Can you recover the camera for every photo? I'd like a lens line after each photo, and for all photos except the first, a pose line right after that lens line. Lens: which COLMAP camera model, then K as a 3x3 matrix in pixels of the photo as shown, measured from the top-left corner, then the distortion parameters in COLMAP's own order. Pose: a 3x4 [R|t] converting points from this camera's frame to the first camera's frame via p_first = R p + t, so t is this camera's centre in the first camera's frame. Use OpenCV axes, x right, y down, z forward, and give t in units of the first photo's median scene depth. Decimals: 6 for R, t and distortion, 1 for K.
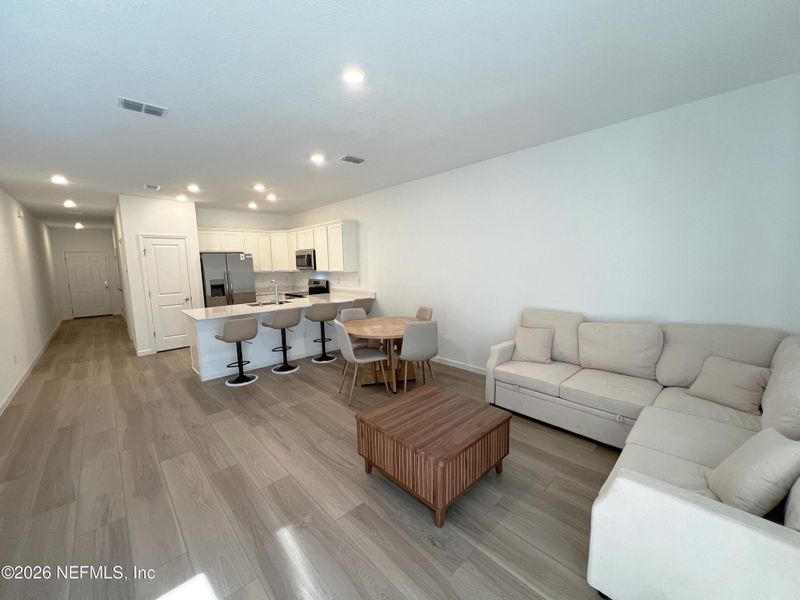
lens RADIAL K [[320.6, 0, 396.3], [0, 320.6, 301.8], [0, 0, 1]] dist [-0.002889, 0.000110]
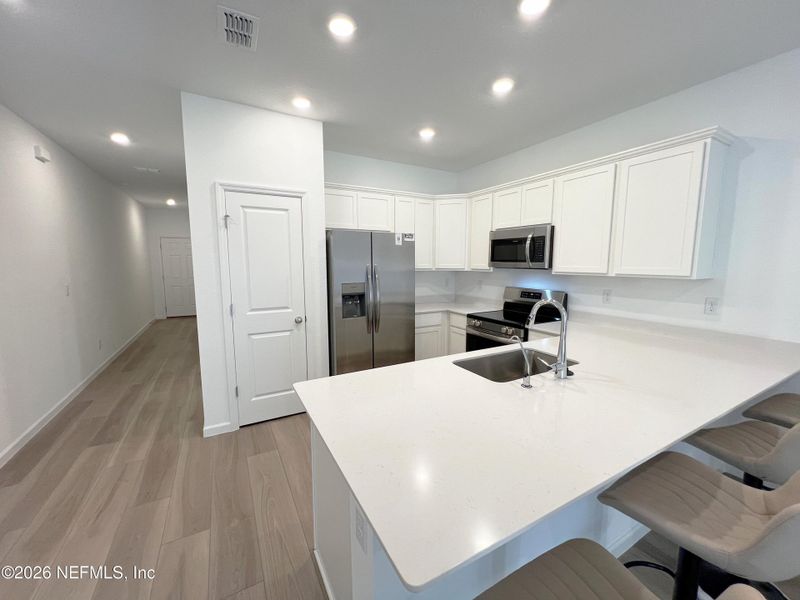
lens RADIAL K [[320.6, 0, 398.7], [0, 320.6, 298.5], [0, 0, 1]] dist [-0.002889, 0.000110]
pose [[0.971073, 0.051902, -0.233074, -0.367069], [-0.053093, 0.998589, 0.001163, -0.048941], [0.232805, 0.011245, 0.972458, 0.521316]]
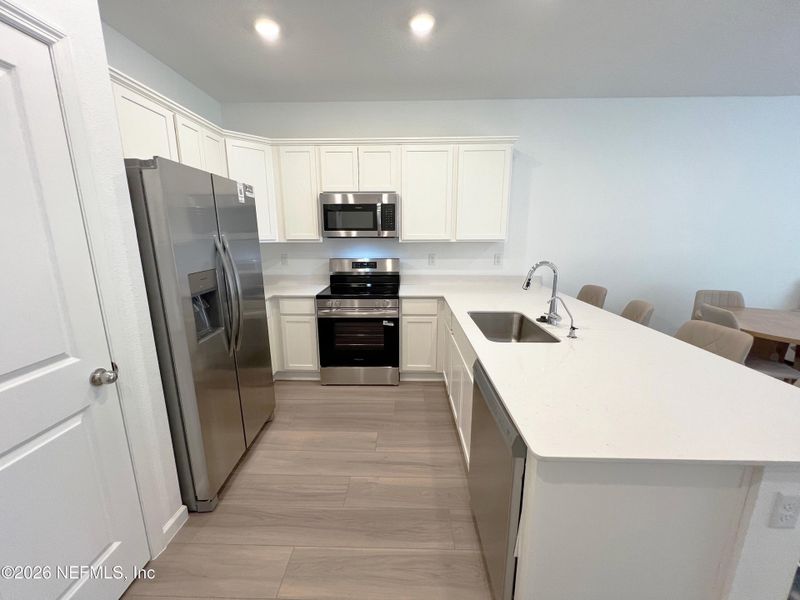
lens RADIAL K [[320.6, 0, 396.6], [0, 320.6, 299.4], [0, 0, 1]] dist [-0.002889, 0.000110]
pose [[0.695595, -0.126587, 0.707194, -0.624327], [0.073780, 0.991737, 0.104950, -0.061169], [-0.714636, -0.020826, 0.699187, 0.691381]]
